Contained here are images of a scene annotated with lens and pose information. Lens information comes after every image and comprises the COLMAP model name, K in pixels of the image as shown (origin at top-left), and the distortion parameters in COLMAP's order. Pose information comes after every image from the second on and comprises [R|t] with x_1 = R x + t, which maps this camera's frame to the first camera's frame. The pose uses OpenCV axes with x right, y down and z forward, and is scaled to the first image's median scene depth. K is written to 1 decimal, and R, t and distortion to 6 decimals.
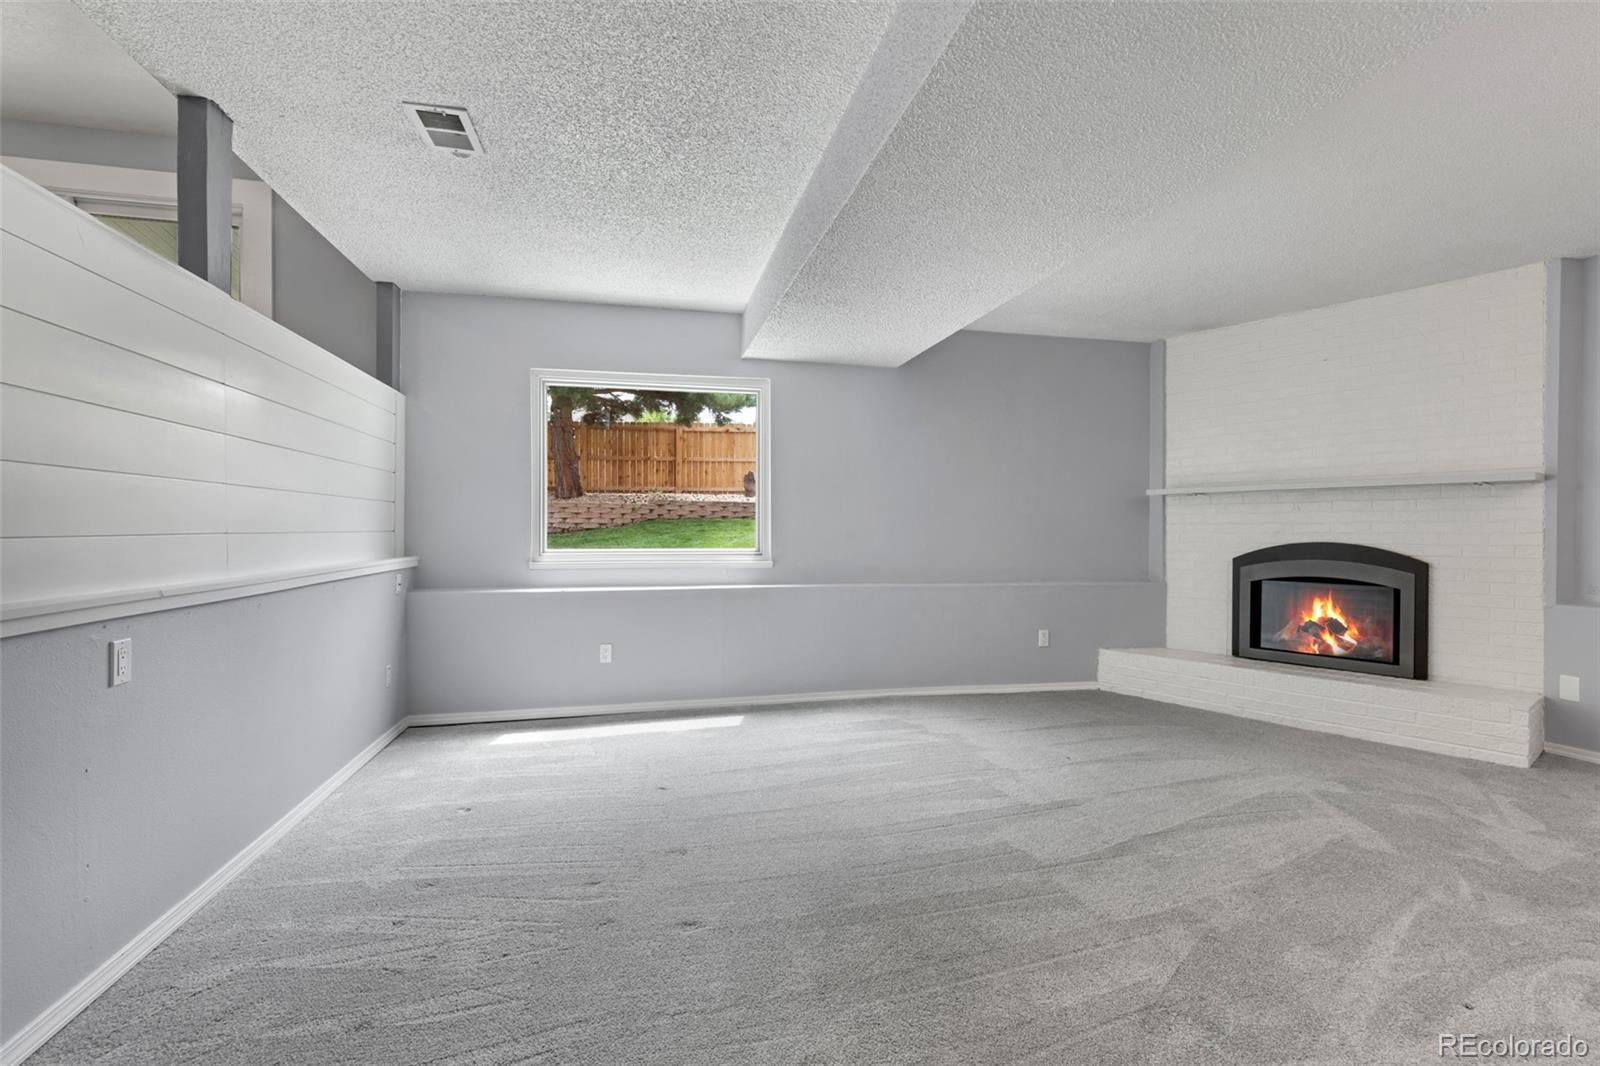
lens RADIAL K [[766.5, 0, 826.7], [0, 766.5, 538.2], [0, 0, 1]] dist [0.001570, 0.000056]
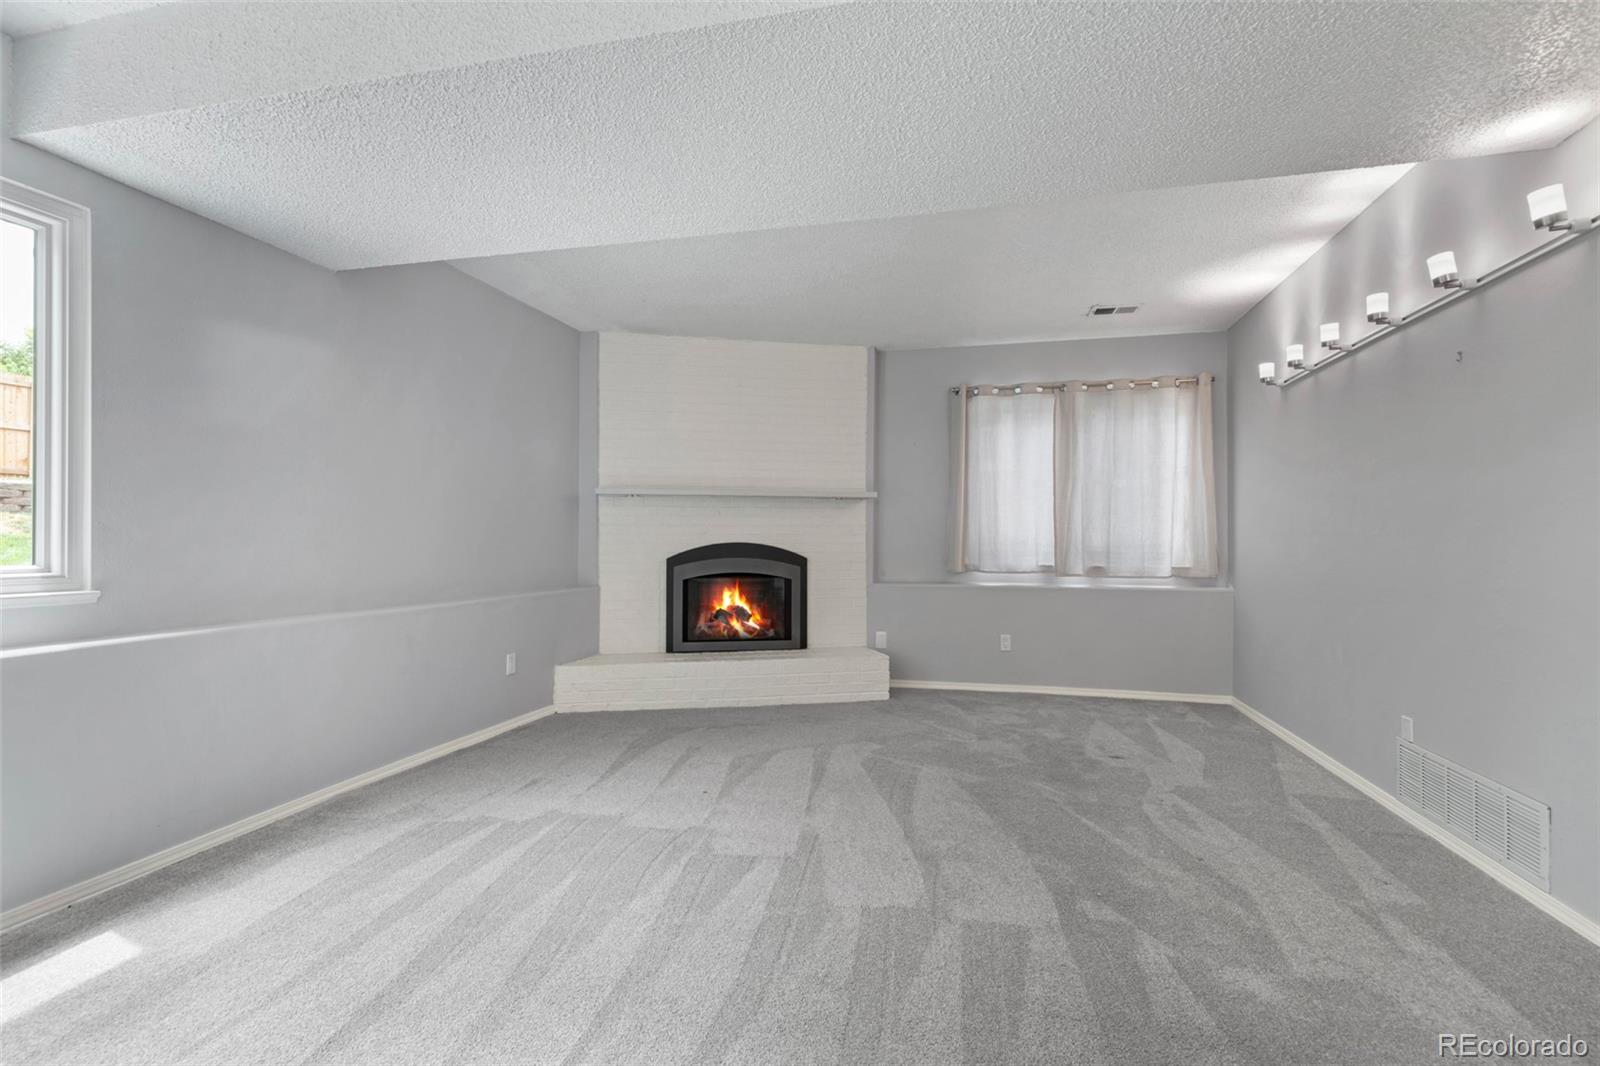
lens RADIAL K [[733.1, 0, 791.1], [0, 733.1, 533.2], [0, 0, 1]] dist [0.004066, -0.000282]
pose [[0.455611, 0.004815, 0.890166, -0.319907], [0.006764, 0.999938, -0.008871, 0.001975], [-0.890153, 0.010063, 0.455550, 0.450235]]
